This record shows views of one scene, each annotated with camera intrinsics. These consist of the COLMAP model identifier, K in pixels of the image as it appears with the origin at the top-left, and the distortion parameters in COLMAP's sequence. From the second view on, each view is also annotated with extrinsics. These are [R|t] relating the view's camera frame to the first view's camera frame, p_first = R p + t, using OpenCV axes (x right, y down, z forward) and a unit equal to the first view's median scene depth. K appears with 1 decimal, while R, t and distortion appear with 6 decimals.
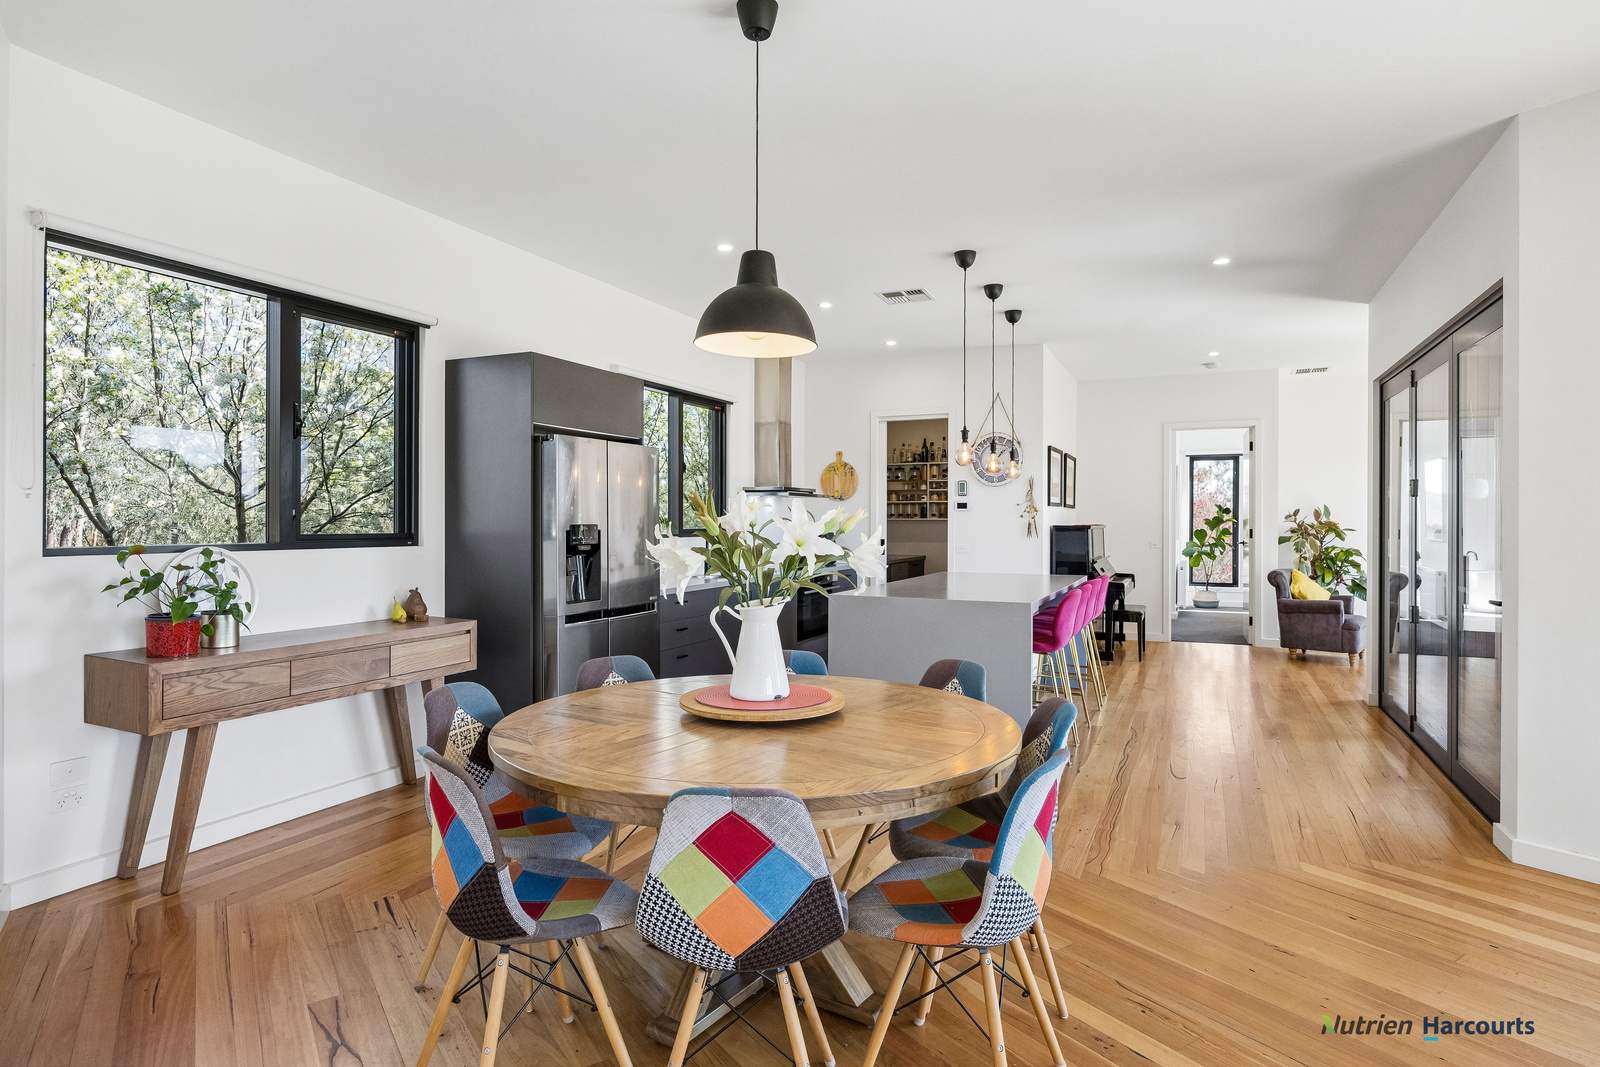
lens RADIAL K [[869.0, 0, 808.0], [0, 869.0, 523.5], [0, 0, 1]] dist [0.001049, -0.000057]
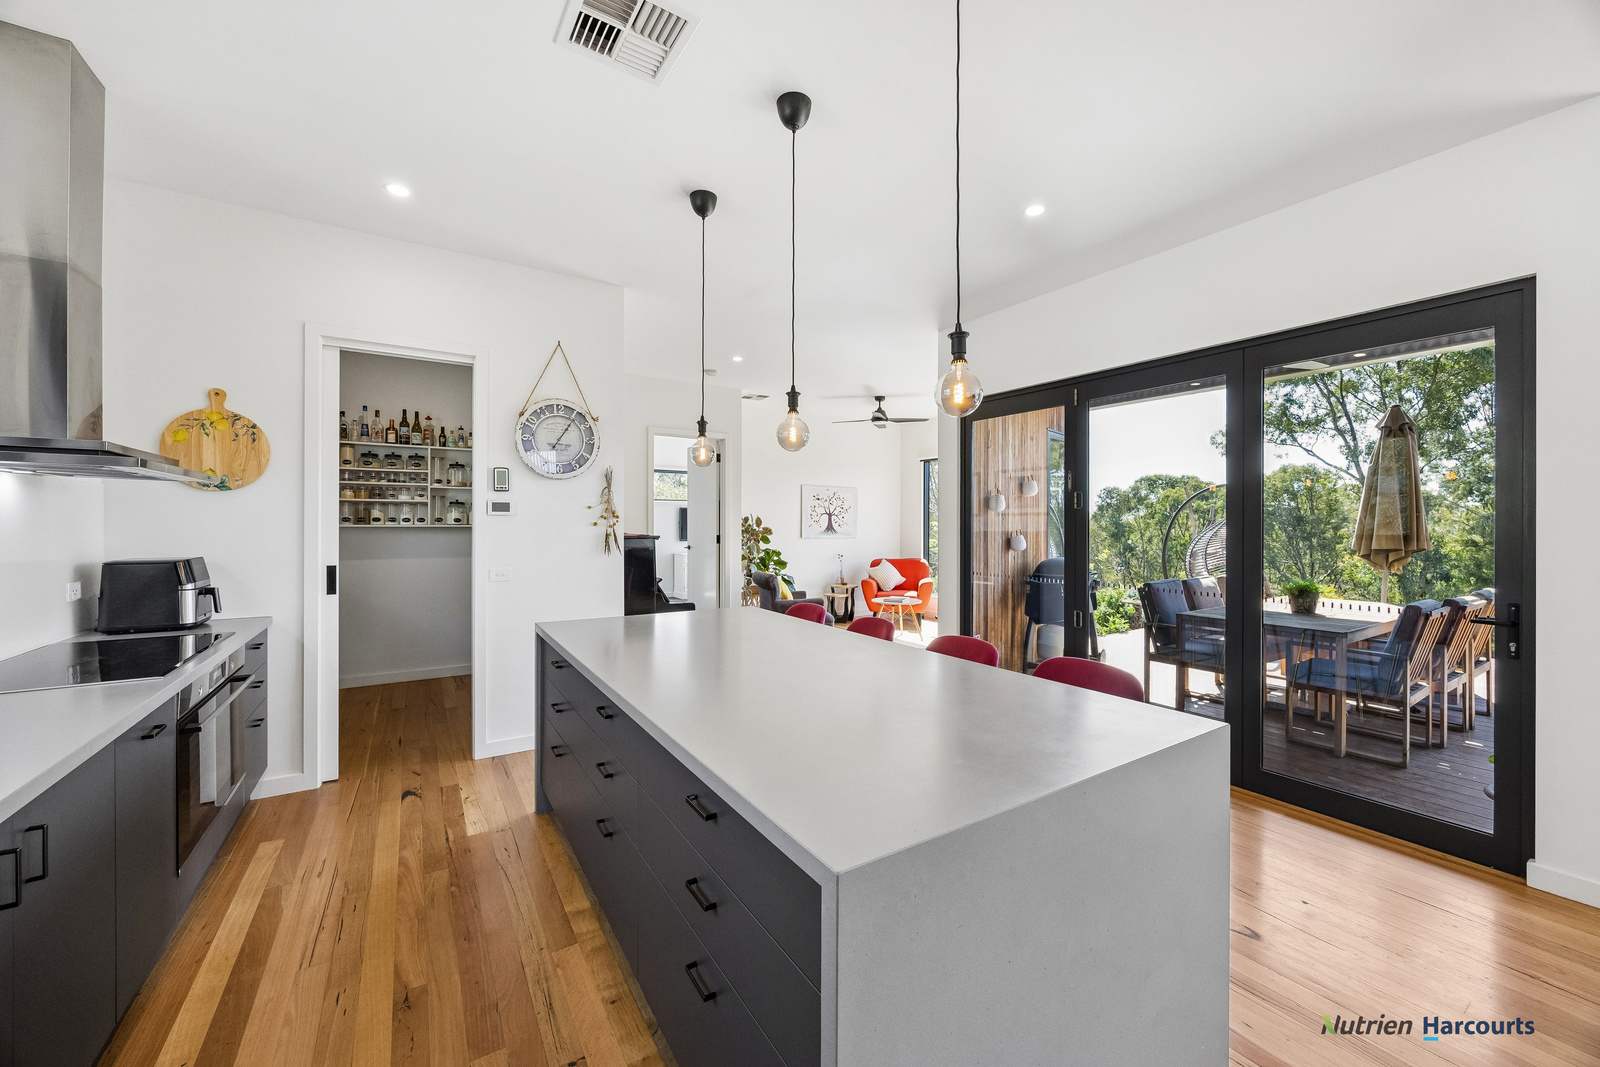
lens RADIAL K [[605.5, 0, 798.4], [0, 605.5, 530.7], [0, 0, 1]] dist [-0.001409, -0.000258]
pose [[0.544353, -0.010148, 0.838795, -0.072018], [0.001024, 0.999934, 0.011432, -0.007399], [-0.838856, -0.005364, 0.544328, 0.555192]]
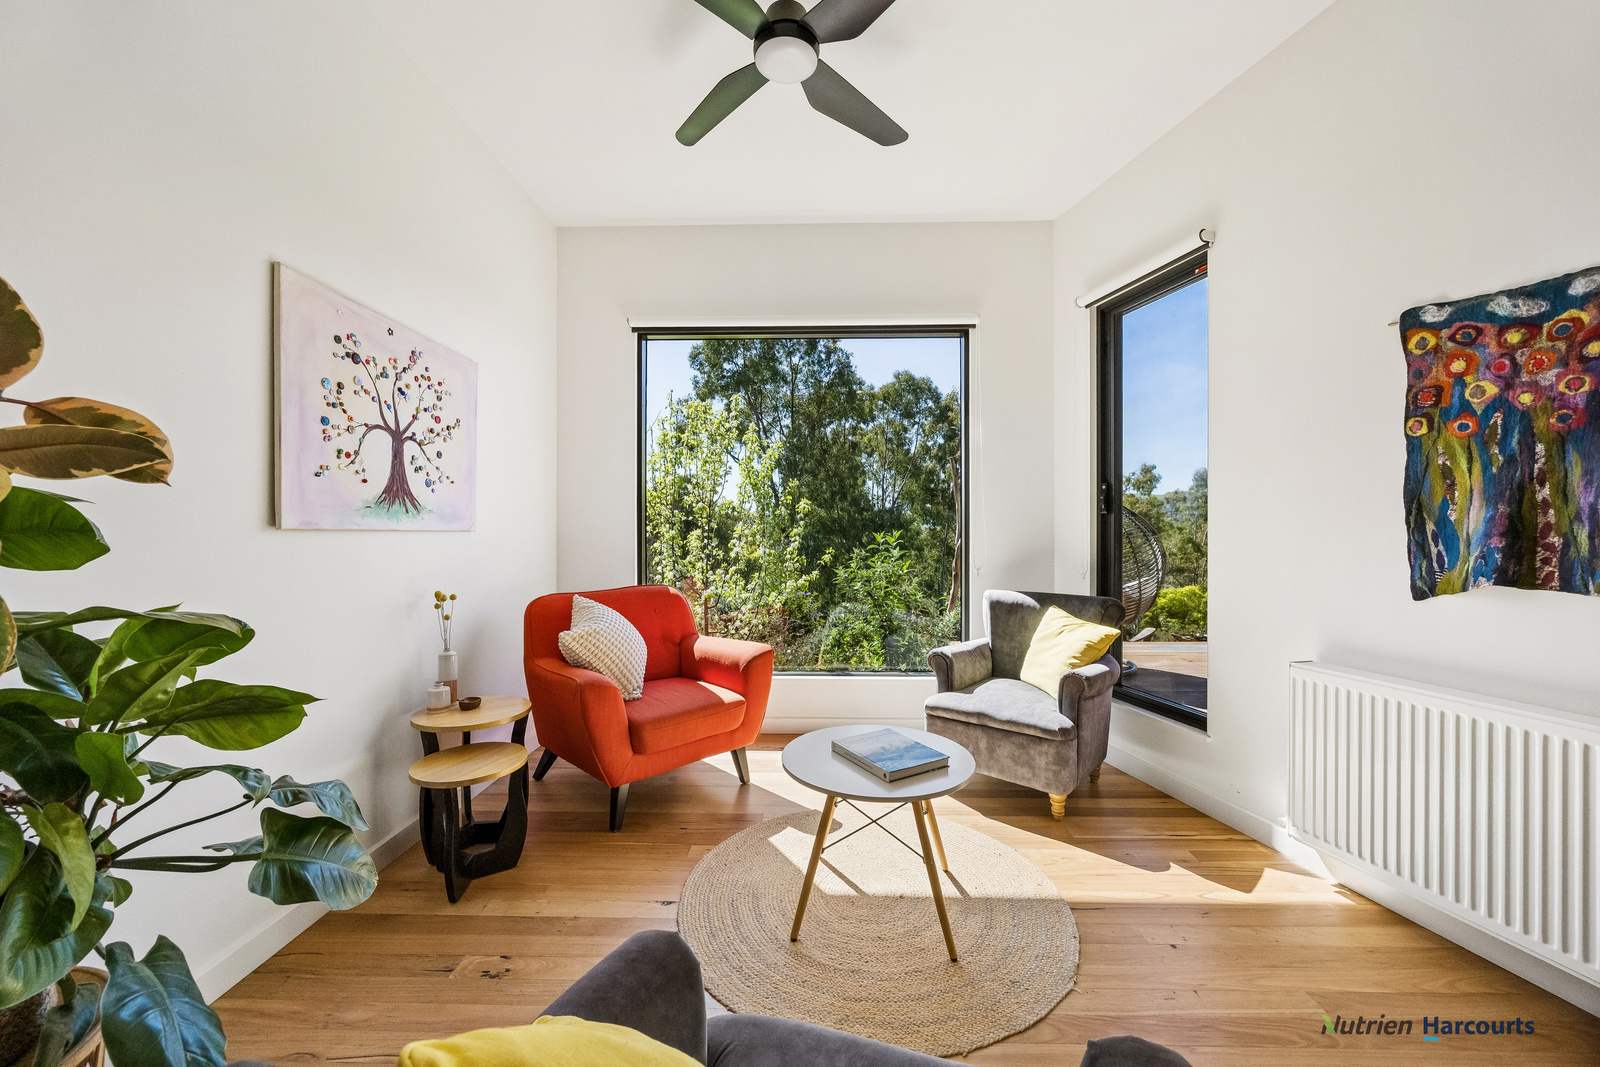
lens RADIAL K [[605.5, 0, 798.4], [0, 605.5, 530.7], [0, 0, 1]] dist [-0.001409, -0.000258]
pose [[-0.378942, -0.003482, 0.925414, 0.517631], [0.004106, 0.999977, 0.005444, 0.016530], [-0.925411, 0.005863, -0.378919, 1.009311]]
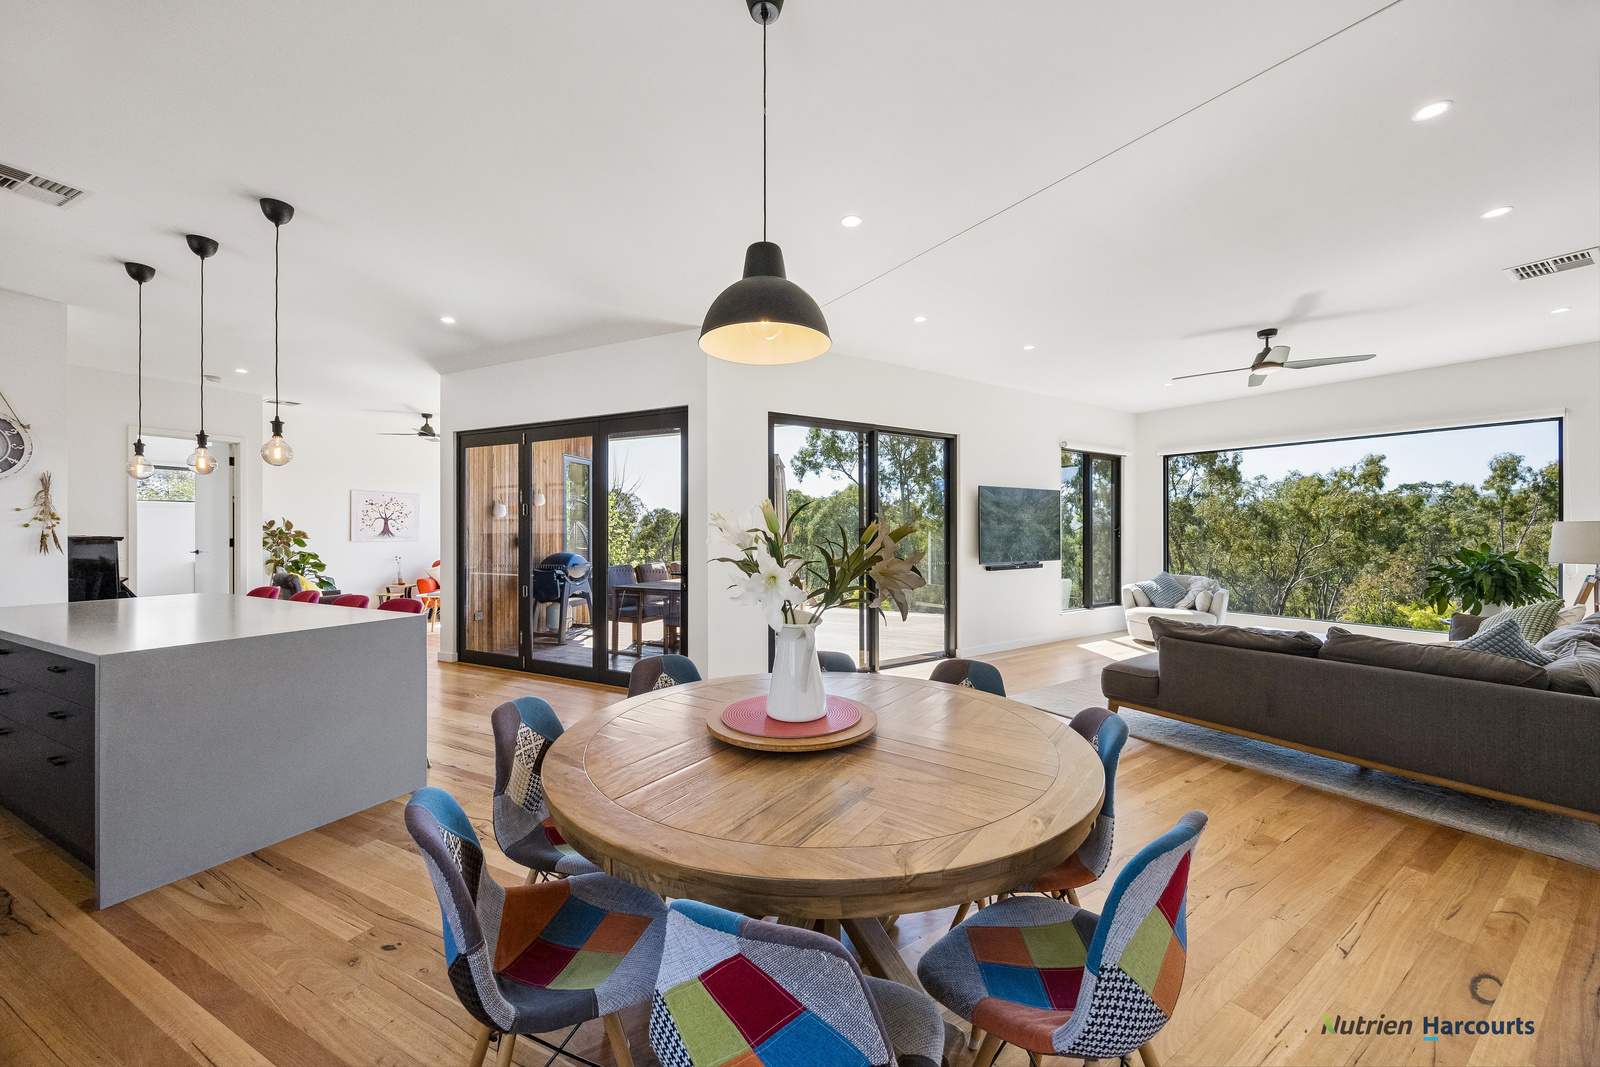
lens RADIAL K [[601.3, 0, 793.9], [0, 601.3, 533.7], [0, 0, 1]] dist [-0.002063, -0.000567]
pose [[0.036245, -0.007818, 0.999312, -0.226609], [0.002912, 0.999966, 0.007718, -0.002694], [-0.999339, 0.002631, 0.036267, 0.303501]]
